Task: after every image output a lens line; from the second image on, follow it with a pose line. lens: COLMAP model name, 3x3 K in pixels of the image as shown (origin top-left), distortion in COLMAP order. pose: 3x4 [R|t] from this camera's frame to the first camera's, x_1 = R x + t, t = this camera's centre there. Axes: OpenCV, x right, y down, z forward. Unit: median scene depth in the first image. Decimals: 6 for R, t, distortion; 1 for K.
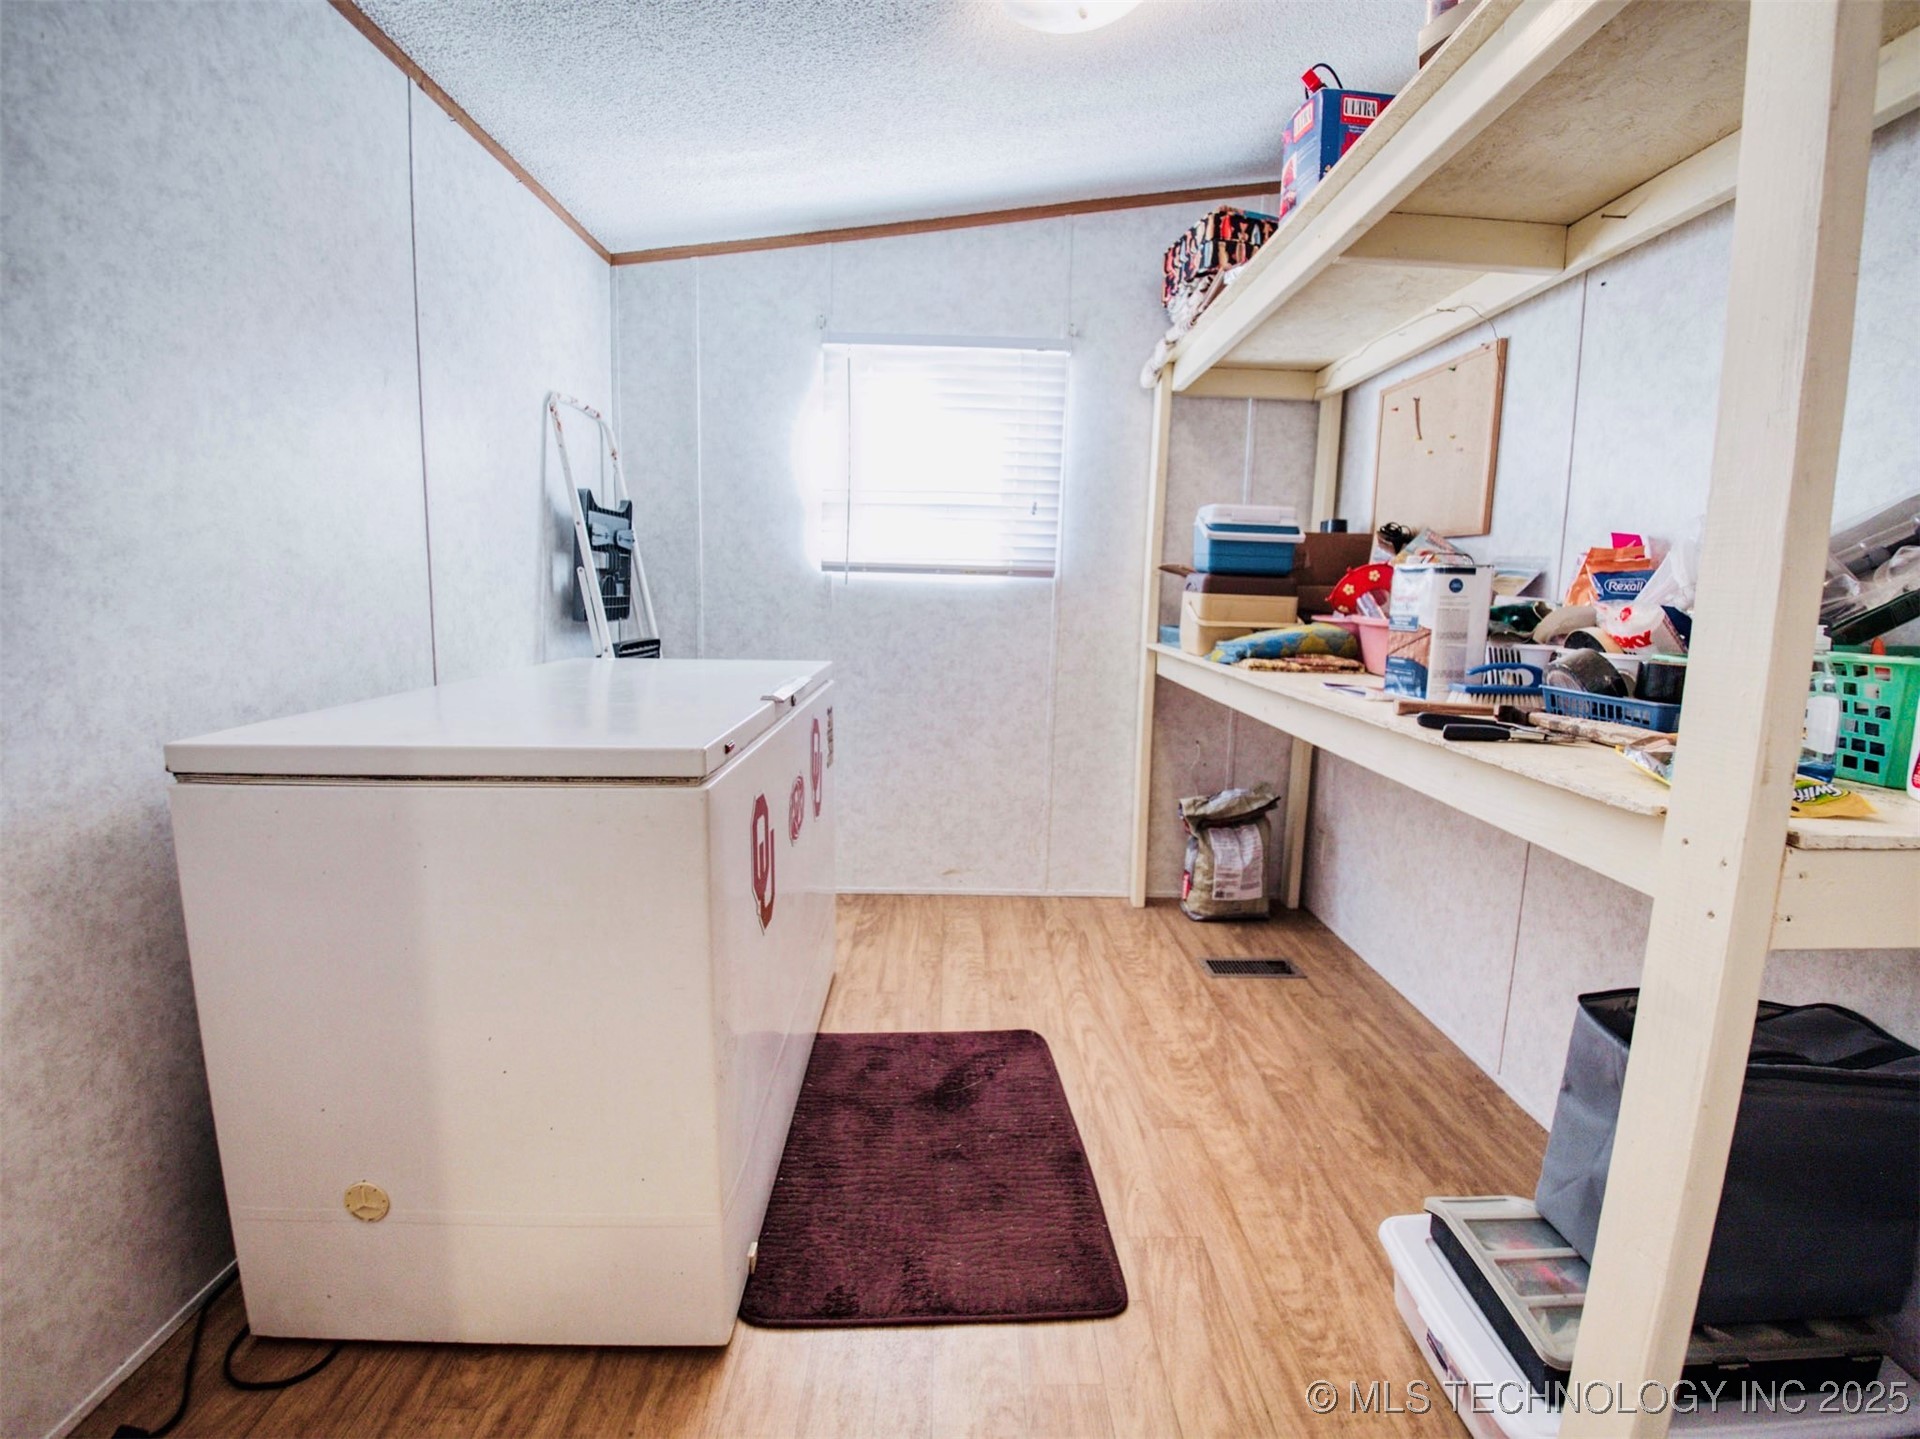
lens RADIAL K [[897.0, 0, 968.7], [0, 897.0, 715.8], [0, 0, 1]] dist [-0.003741, -0.029176]
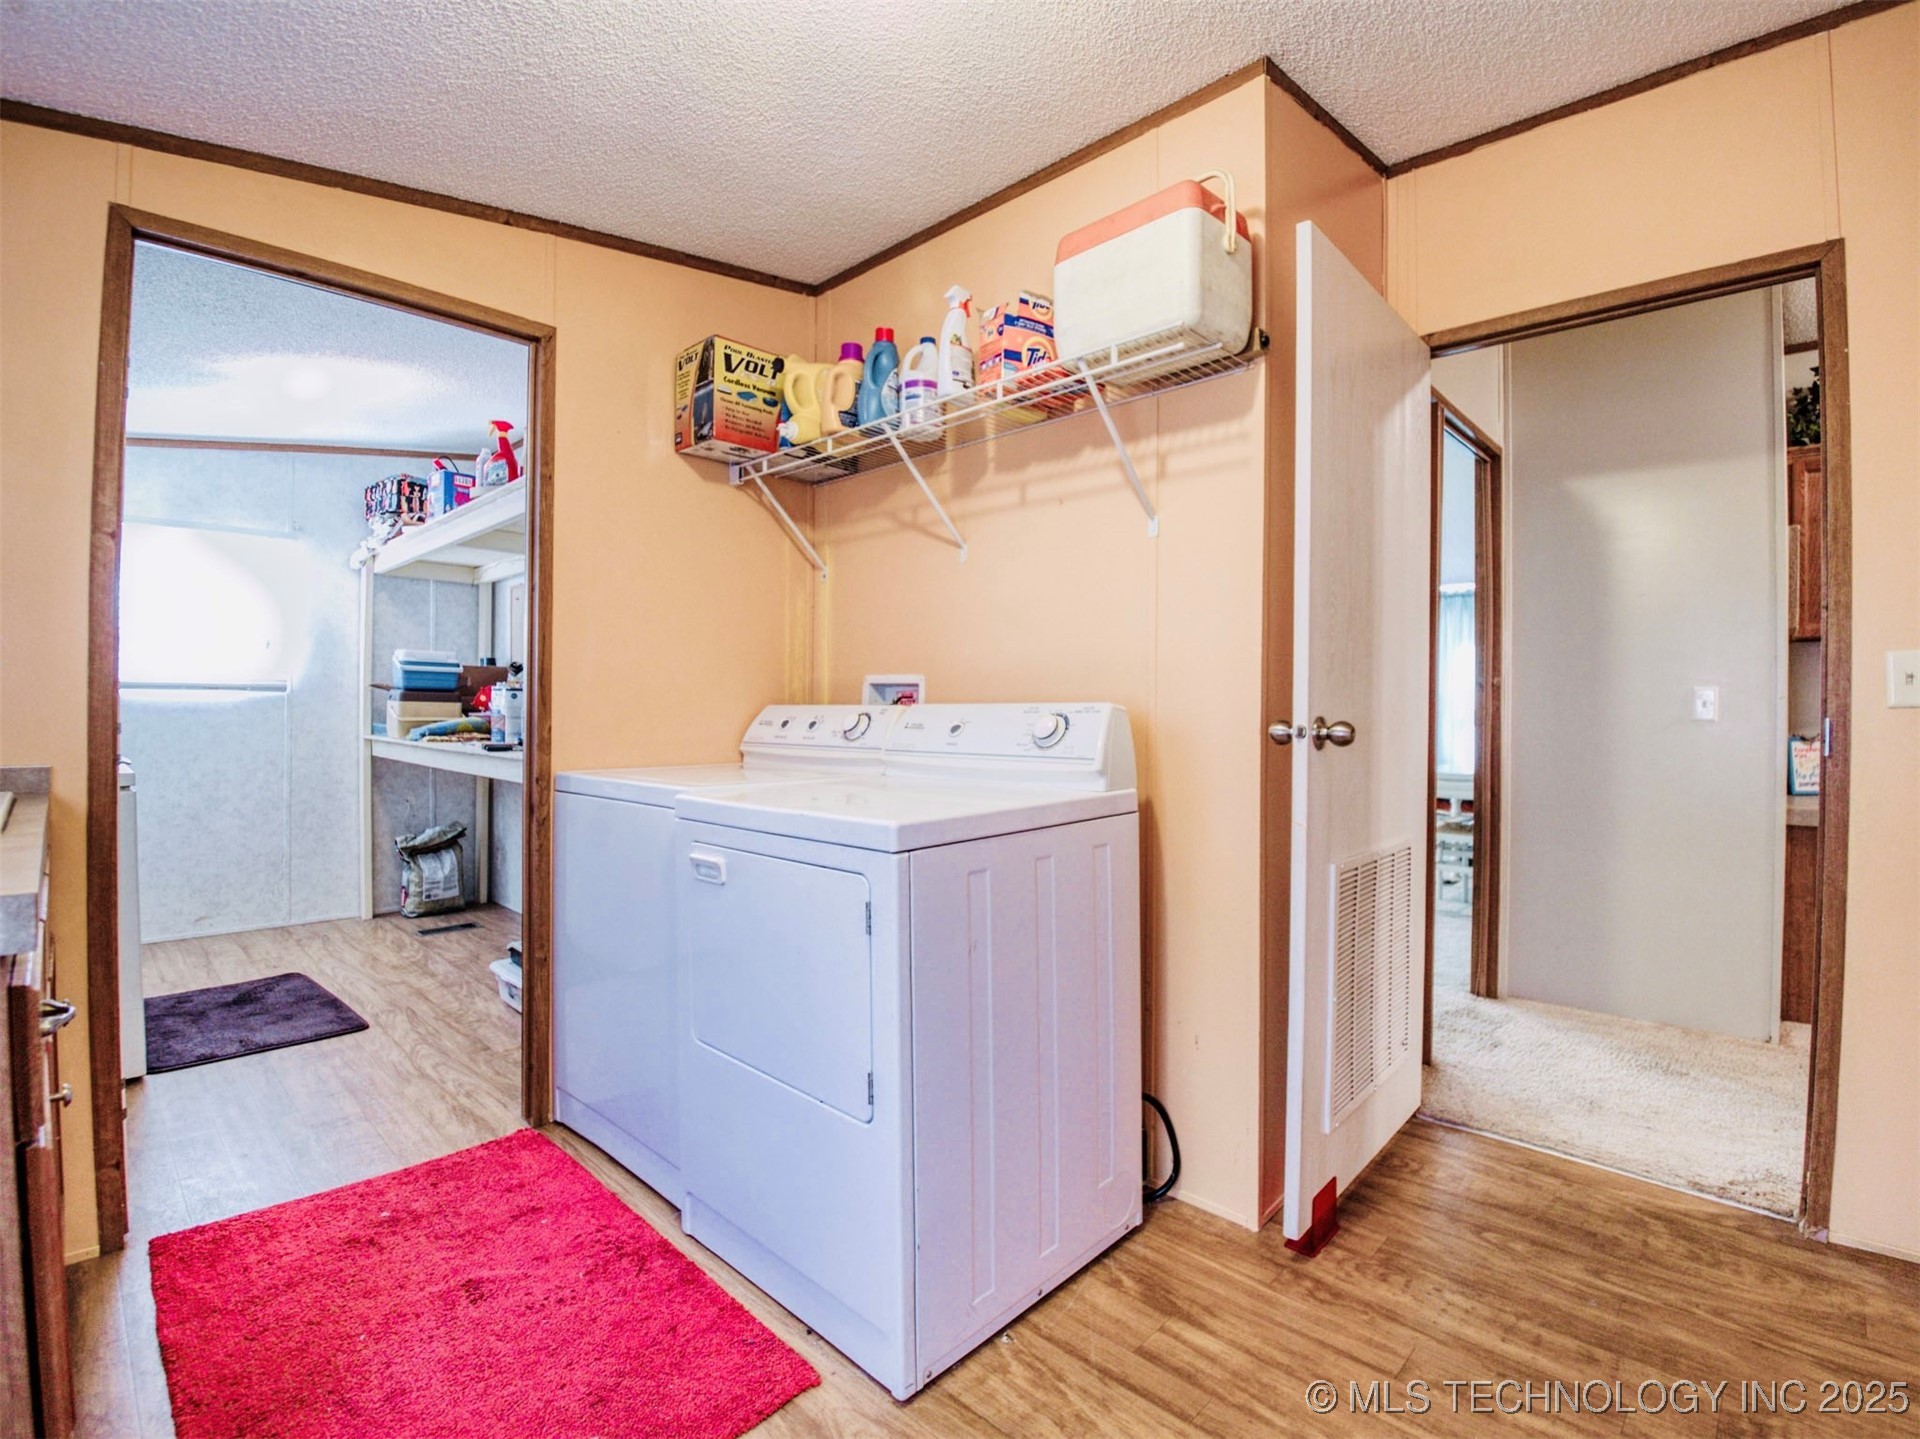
lens RADIAL K [[897.0, 0, 968.7], [0, 897.0, 715.8], [0, 0, 1]] dist [-0.003741, -0.029176]
pose [[0.705765, -0.021424, 0.708122, -0.144453], [0.106553, 0.991383, -0.076205, 0.111829], [-0.700387, 0.129235, 0.701966, -0.780699]]
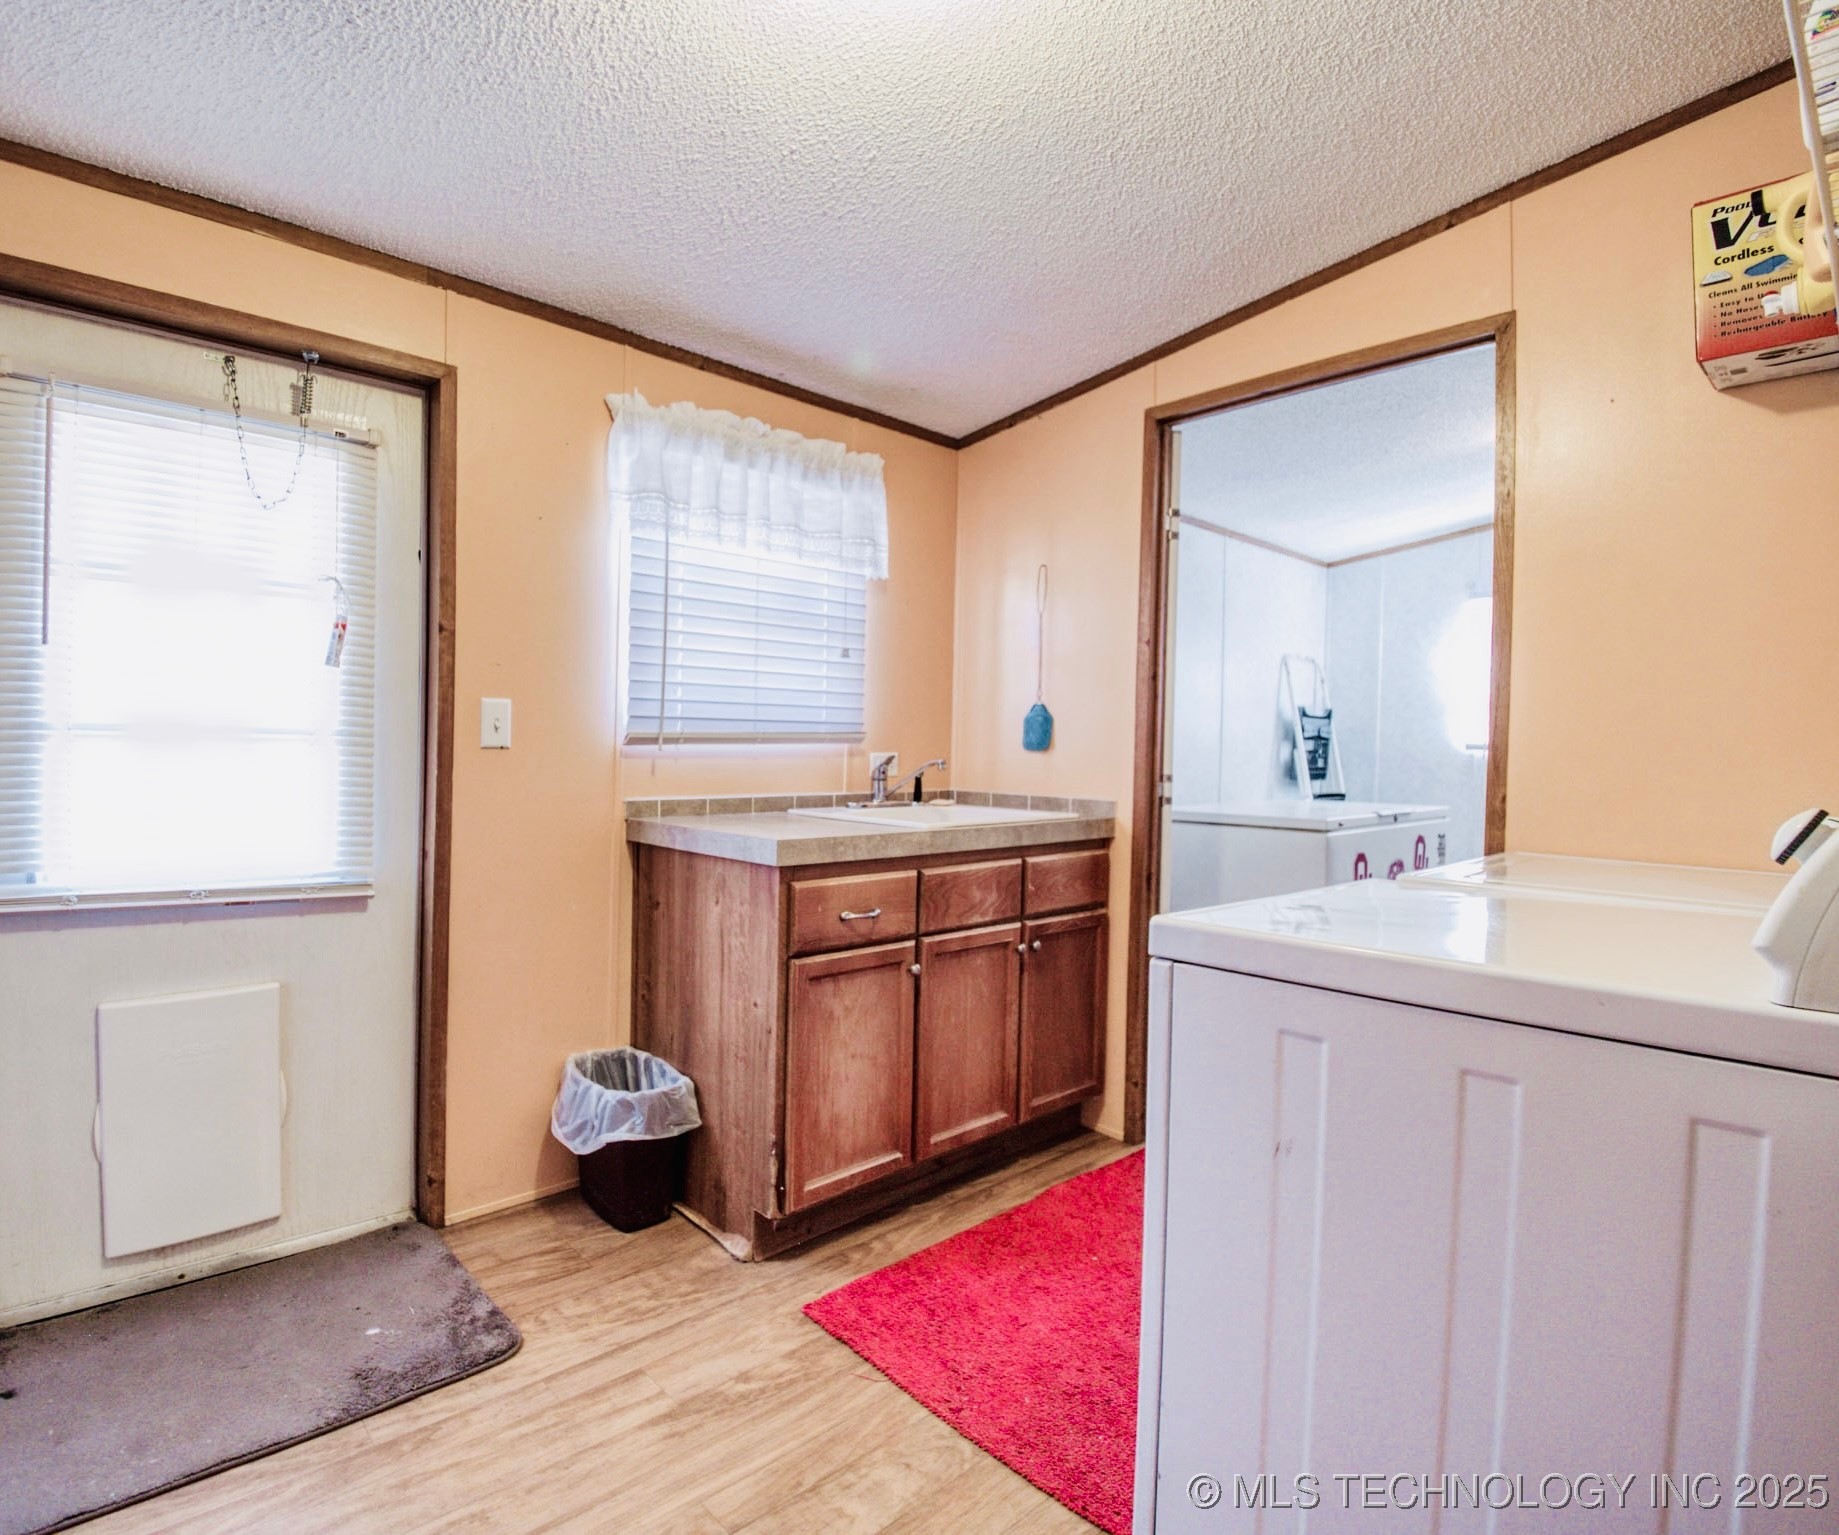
lens RADIAL K [[944.9, 0, 837.2], [0, 944.9, 767.3], [0, 0, 1]] dist [-0.001686, -0.025508]
pose [[0.636918, 0.007126, -0.770899, 0.380709], [-0.112929, 0.990033, -0.084150, 0.114645], [0.762616, 0.140653, 0.631375, -0.771361]]
